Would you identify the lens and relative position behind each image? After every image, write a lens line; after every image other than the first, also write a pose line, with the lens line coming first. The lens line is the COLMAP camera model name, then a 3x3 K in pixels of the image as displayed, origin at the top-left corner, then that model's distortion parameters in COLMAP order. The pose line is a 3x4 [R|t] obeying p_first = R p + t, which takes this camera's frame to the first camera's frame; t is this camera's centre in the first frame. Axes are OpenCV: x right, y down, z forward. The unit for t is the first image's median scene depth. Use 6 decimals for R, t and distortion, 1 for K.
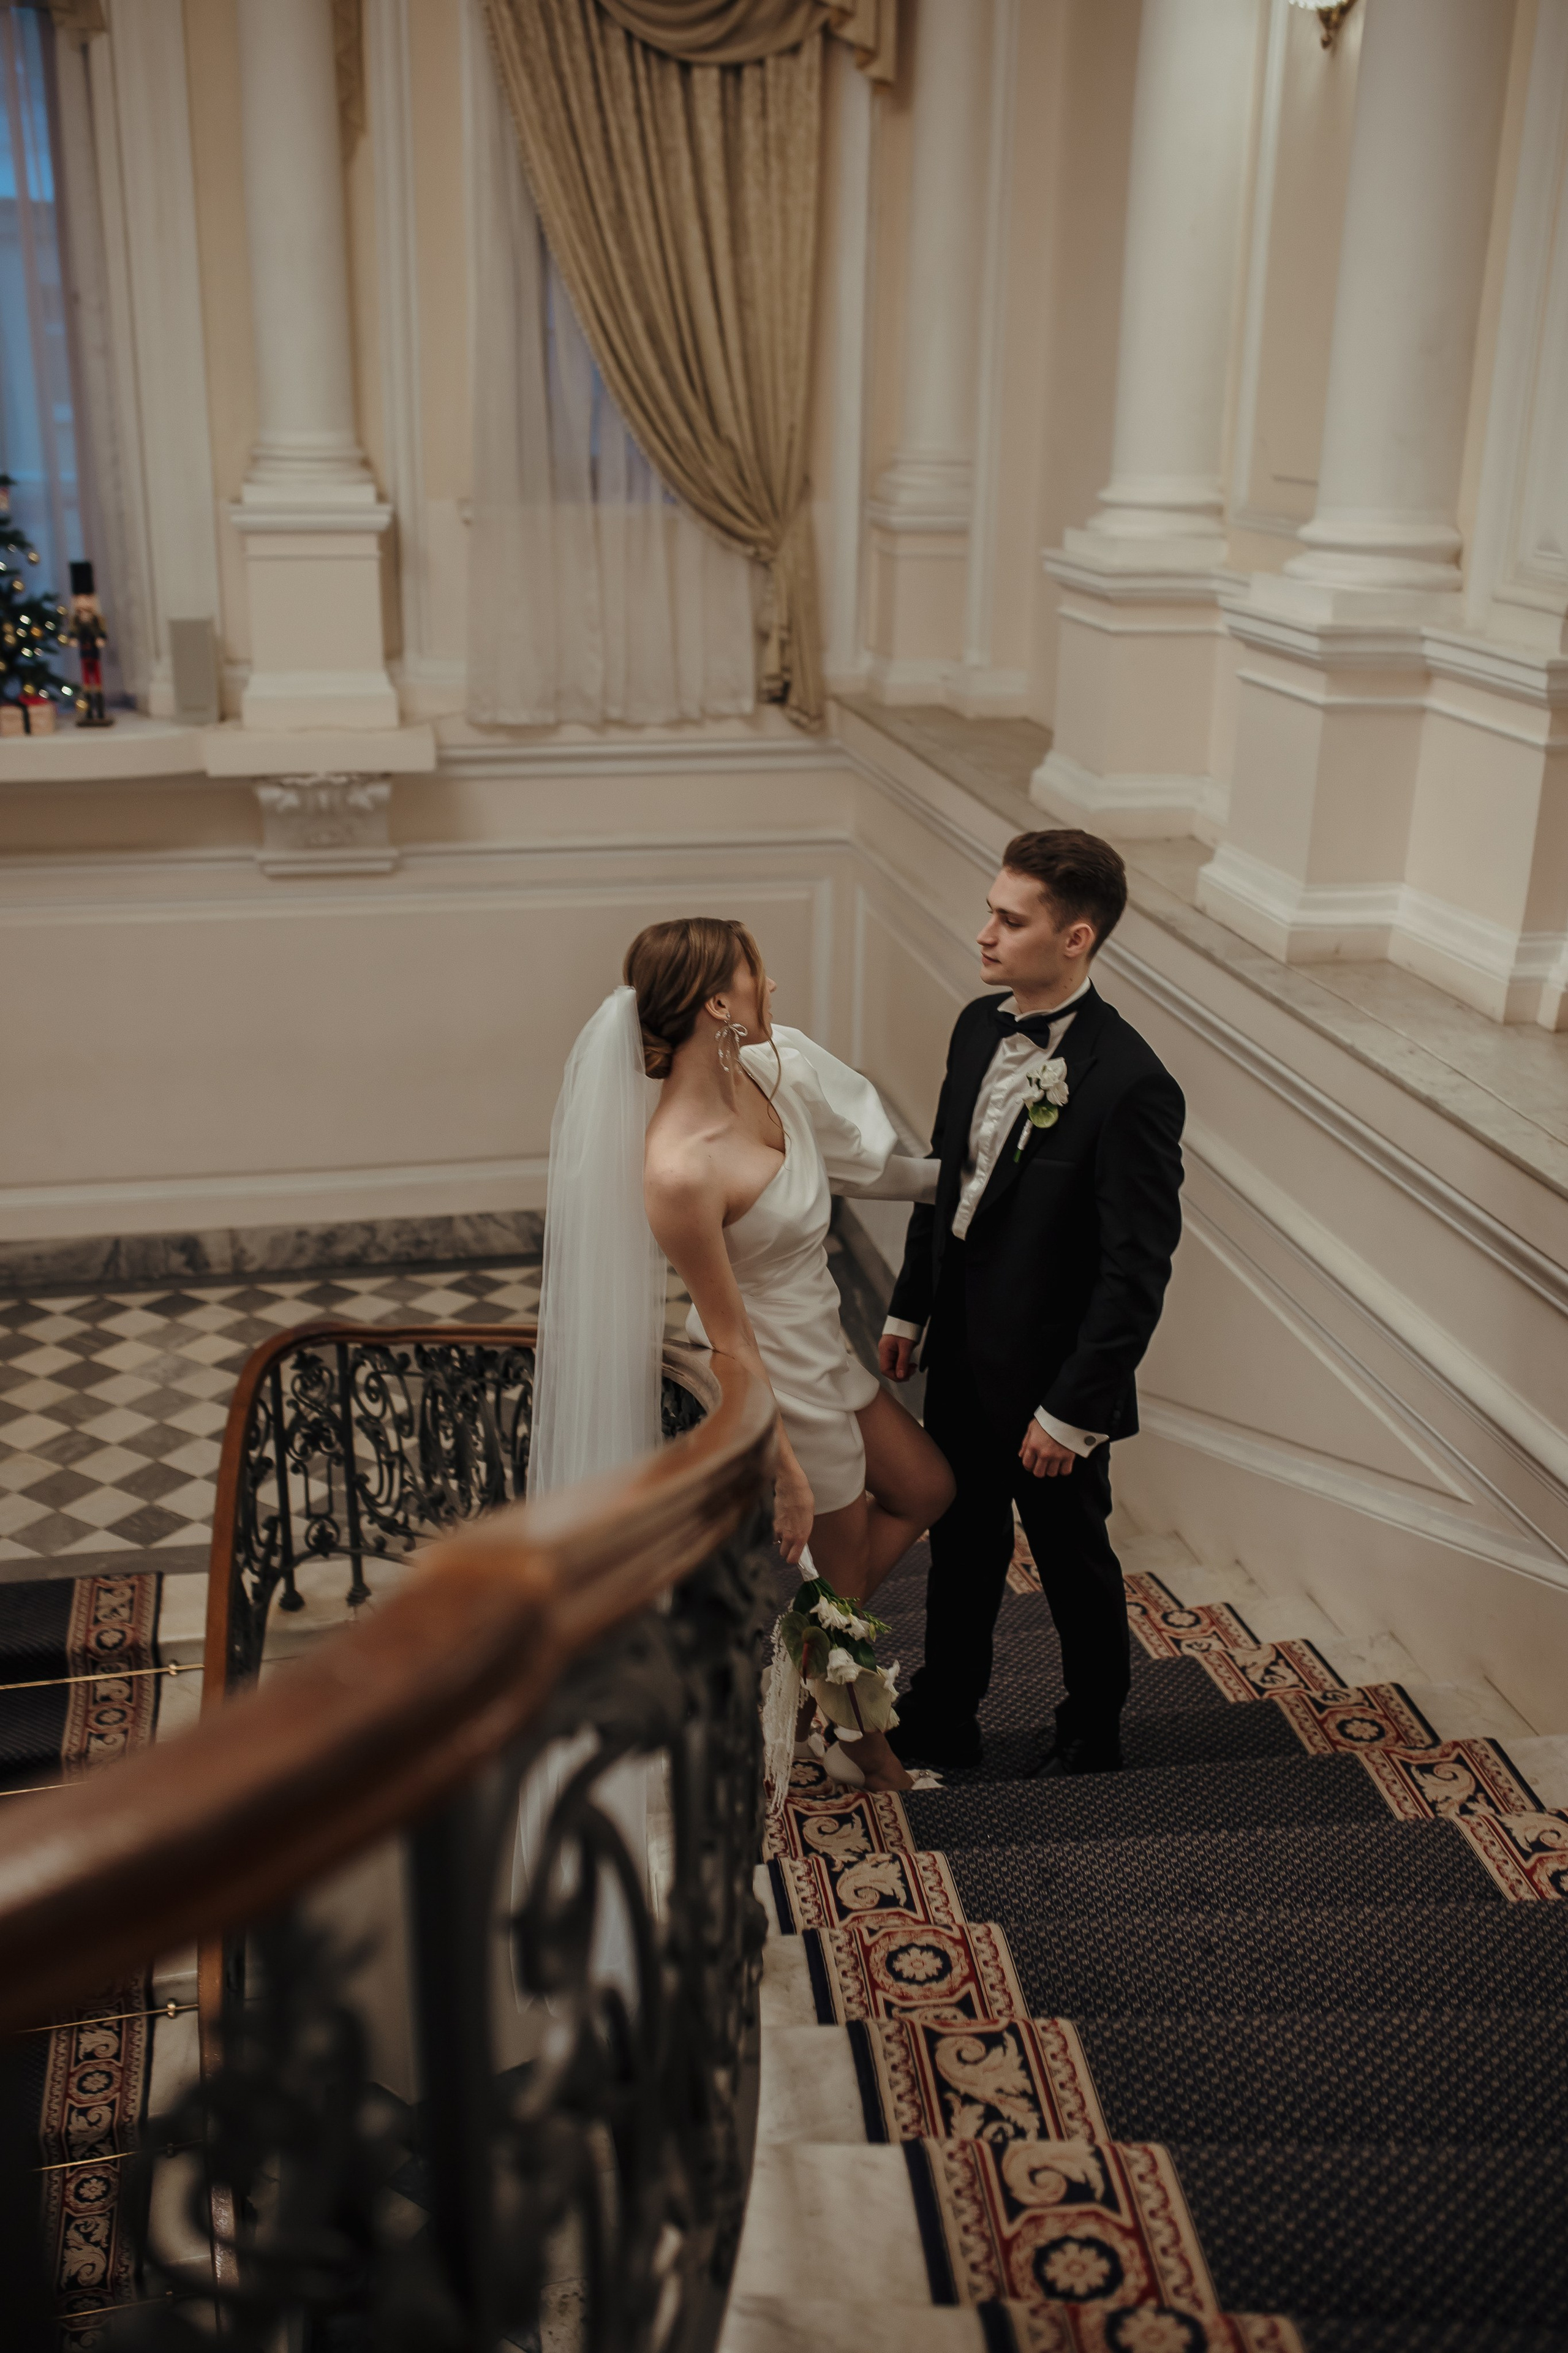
lens RADIAL K [[2250.8, 0, 766.0], [0, 2250.8, 1174.9], [0, 0, 1]] dist [-0.072235, 0.099805]
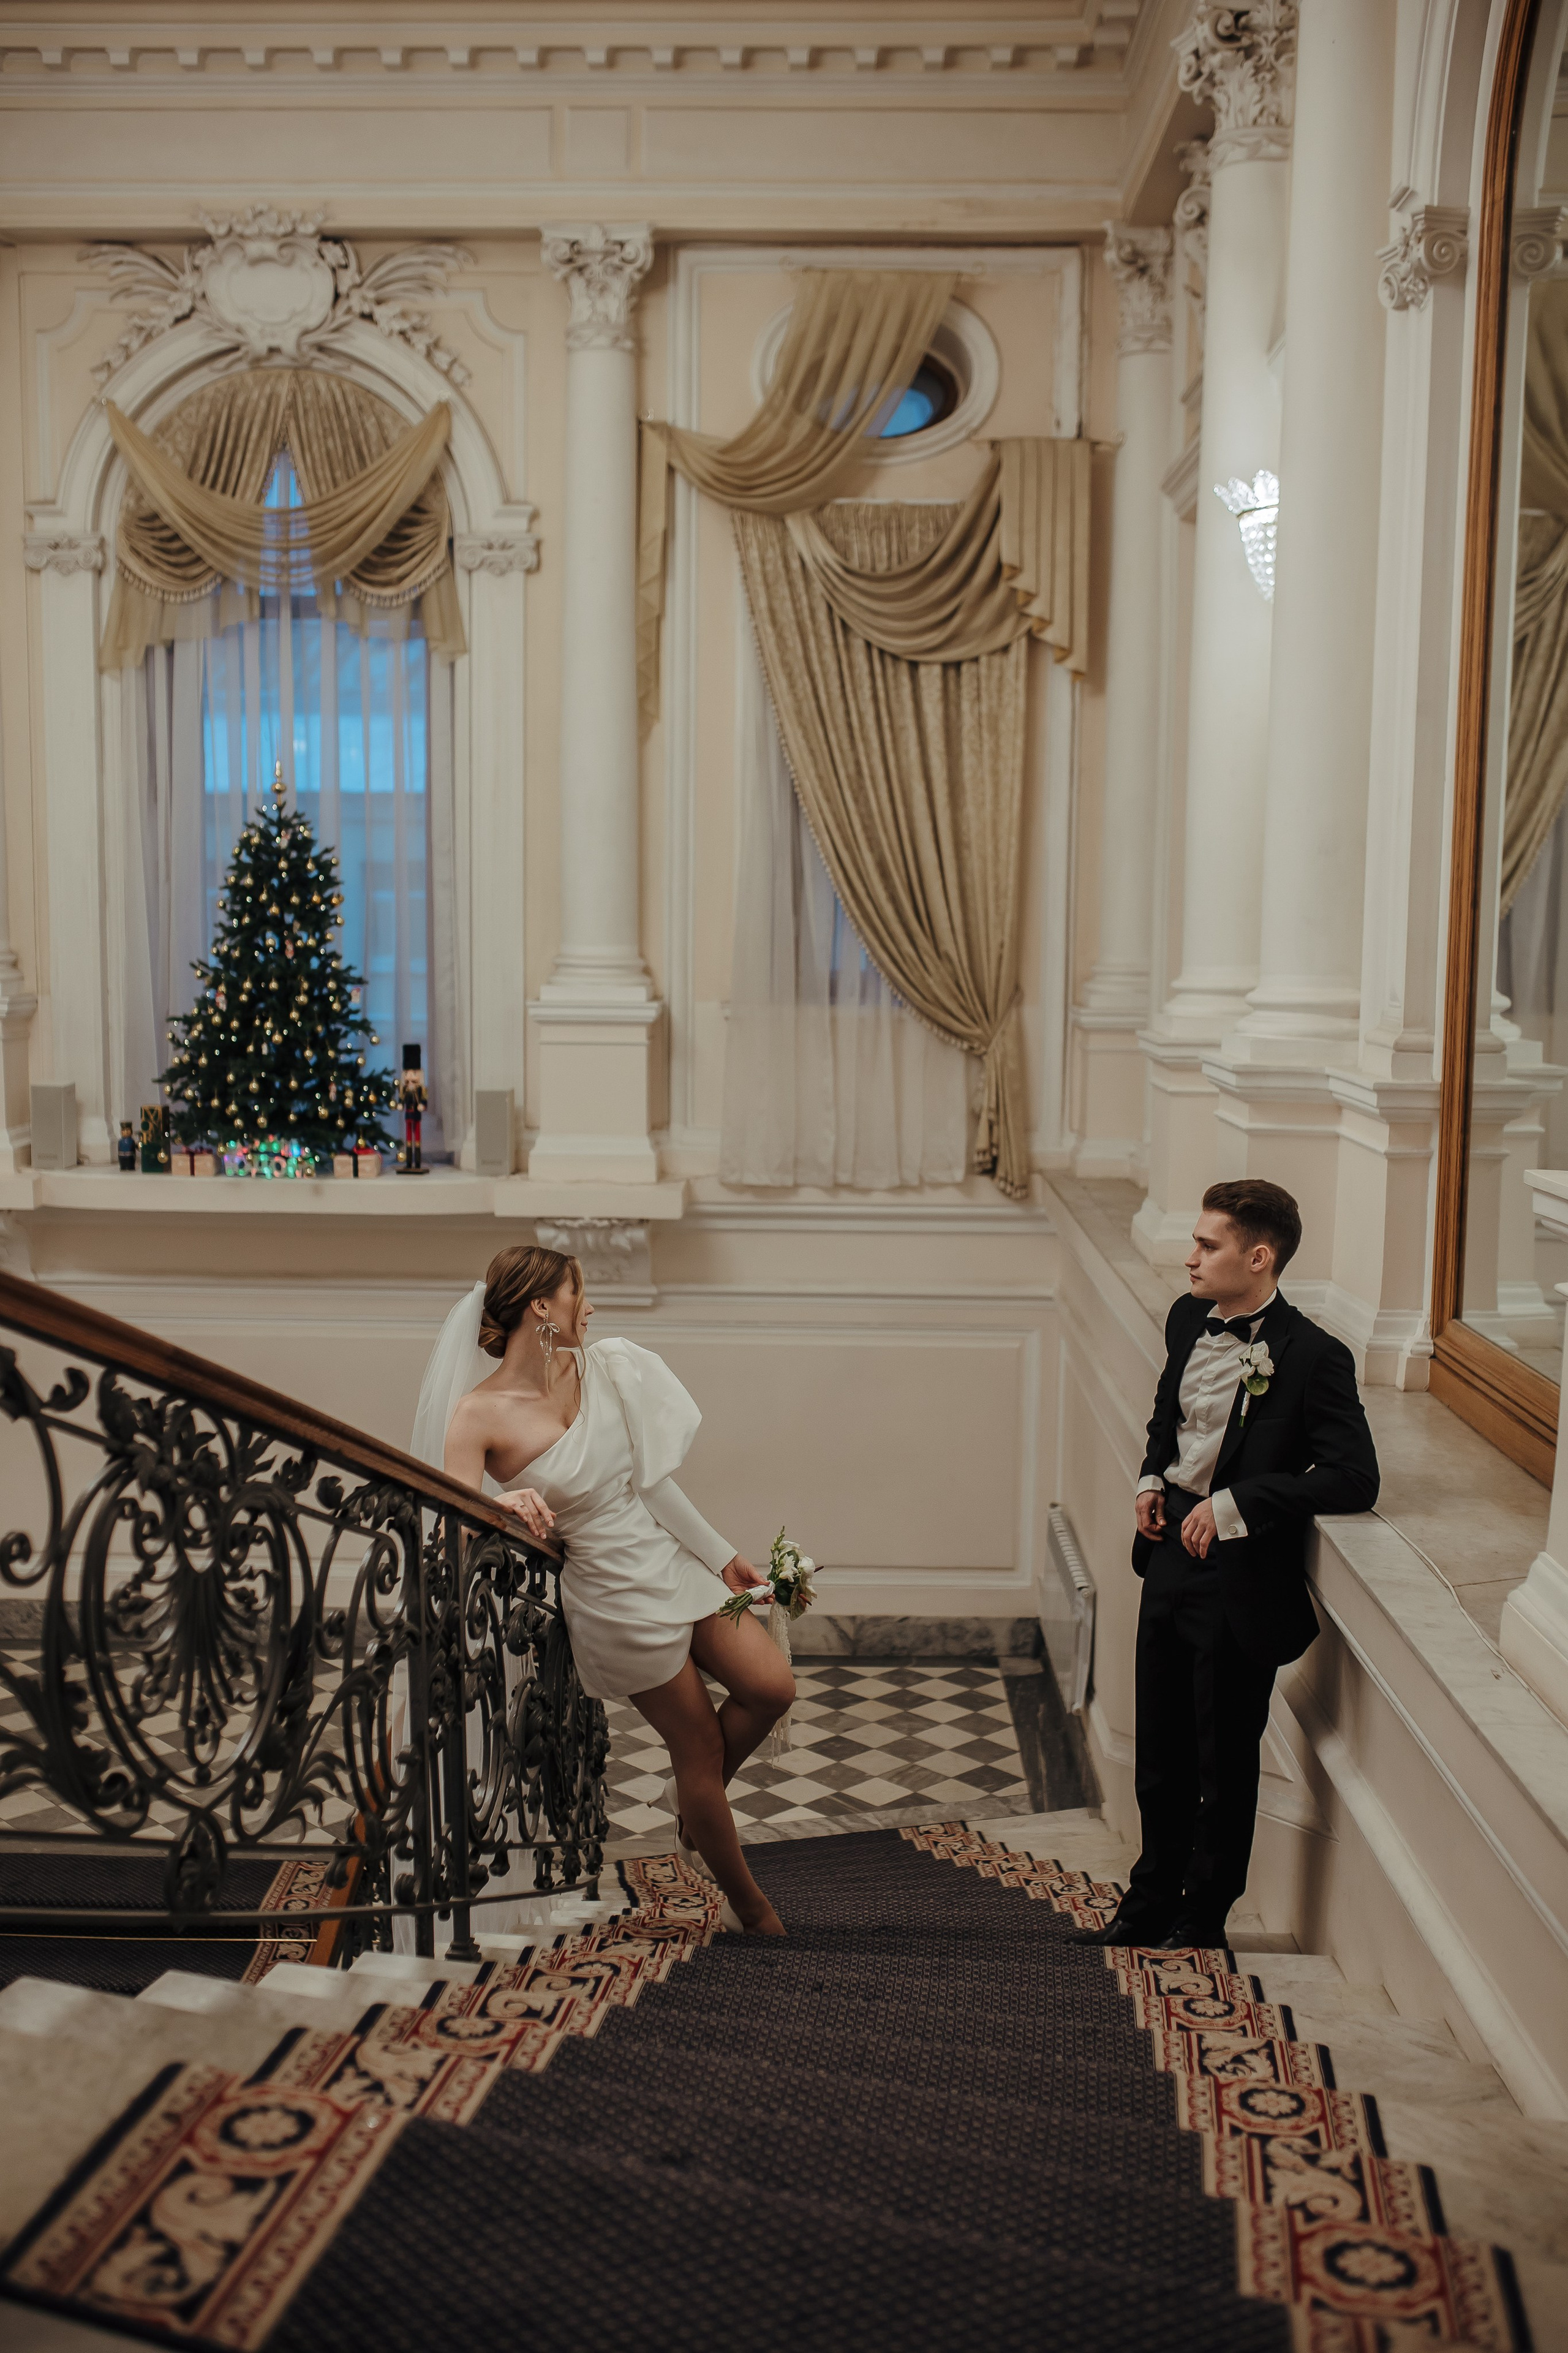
lens RADIAL K [[2250.8, 0, 766.0], [0, 2250.8, 1174.9], [0, 0, 1]] dist [-0.072235, 0.099805]
pose [[0.976172, 0.019472, -0.216122, 0.154759], [-0.070584, 0.970297, -0.231391, 0.071019], [0.205196, 0.241132, 0.948551, -0.131042]]
